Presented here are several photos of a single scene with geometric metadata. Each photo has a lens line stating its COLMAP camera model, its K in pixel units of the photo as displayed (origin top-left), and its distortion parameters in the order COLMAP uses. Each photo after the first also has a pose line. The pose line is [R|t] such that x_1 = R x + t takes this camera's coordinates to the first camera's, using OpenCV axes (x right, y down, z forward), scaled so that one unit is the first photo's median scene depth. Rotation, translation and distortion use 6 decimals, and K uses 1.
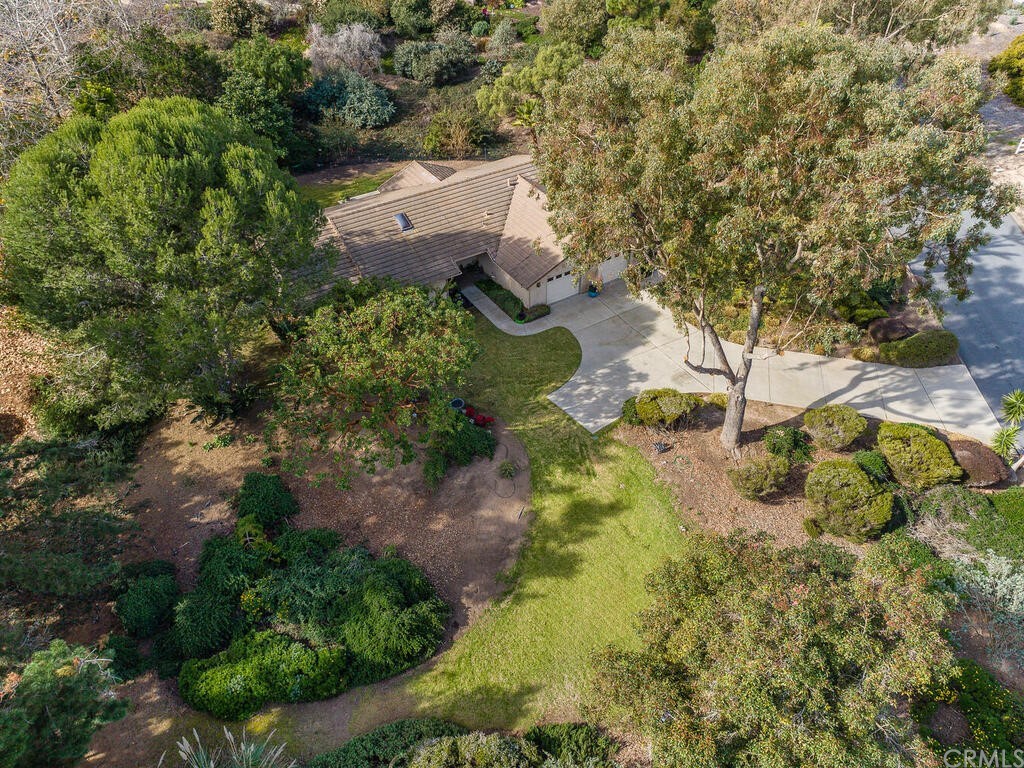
lens RADIAL K [[773.2, 0, 517.2], [0, 773.2, 380.2], [0, 0, 1]] dist [0.021451, 0.010367]
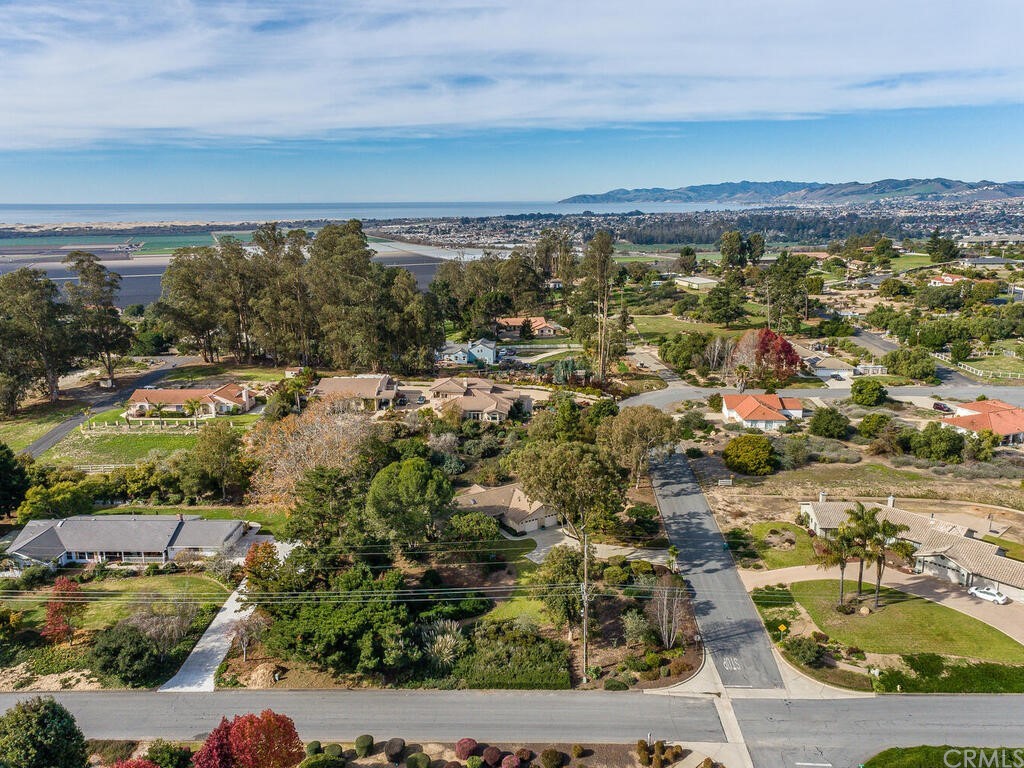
lens RADIAL K [[773.2, 0, 517.2], [0, 773.2, 380.2], [0, 0, 1]] dist [0.021451, 0.010367]
pose [[0.999871, 0.004380, -0.015465, 0.050151], [-0.010995, 0.888214, -0.459299, 0.684241], [0.011724, 0.459410, 0.888147, -1.667218]]
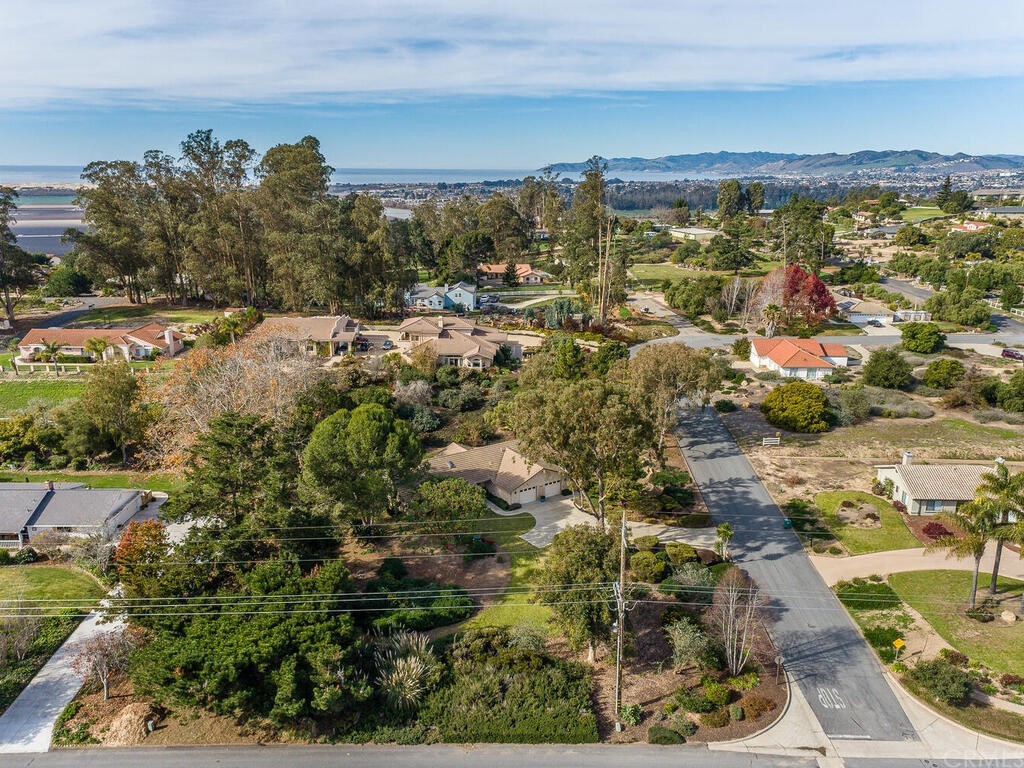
lens RADIAL K [[773.2, 0, 517.2], [0, 773.2, 380.2], [0, 0, 1]] dist [0.021451, 0.010367]
pose [[0.999853, 0.008732, 0.014724, -0.000554], [-0.001641, 0.905045, -0.425313, 0.482075], [-0.017040, 0.425227, 0.904927, -1.000037]]
